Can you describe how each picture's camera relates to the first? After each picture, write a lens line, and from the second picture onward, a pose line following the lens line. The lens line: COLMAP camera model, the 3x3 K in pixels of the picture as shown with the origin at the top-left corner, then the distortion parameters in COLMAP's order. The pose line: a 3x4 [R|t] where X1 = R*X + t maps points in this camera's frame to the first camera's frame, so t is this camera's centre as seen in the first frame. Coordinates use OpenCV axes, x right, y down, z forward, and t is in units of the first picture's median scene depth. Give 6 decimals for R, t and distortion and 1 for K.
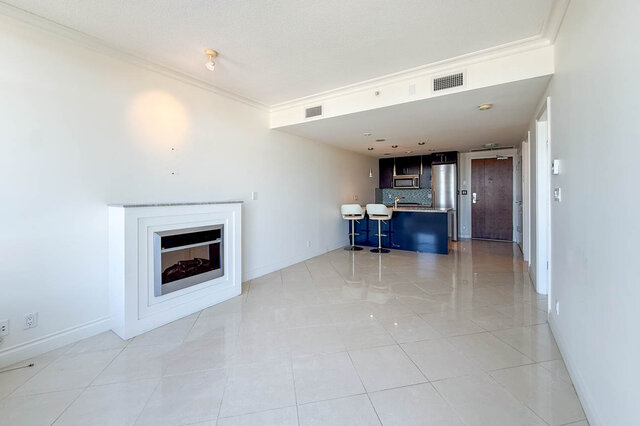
lens RADIAL K [[260.6, 0, 328.9], [0, 260.6, 193.9], [0, 0, 1]] dist [0.001964, 0.000296]
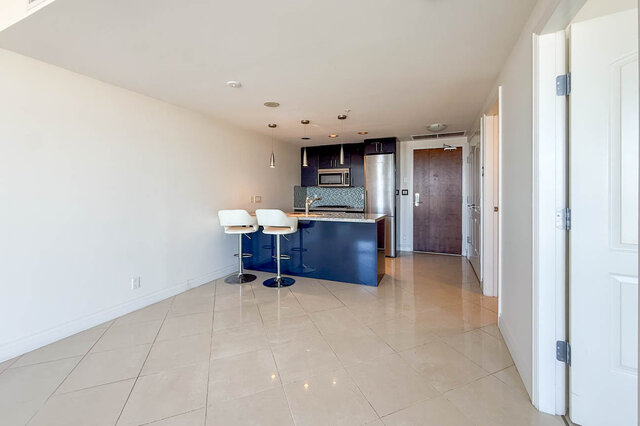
lens RADIAL K [[260.6, 0, 328.9], [0, 260.6, 193.9], [0, 0, 1]] dist [0.001964, 0.000296]
pose [[0.984733, 0.005089, 0.173995, 0.183048], [-0.005031, 0.999987, -0.000777, 0.001244], [-0.173996, -0.000111, 0.984746, 0.312456]]
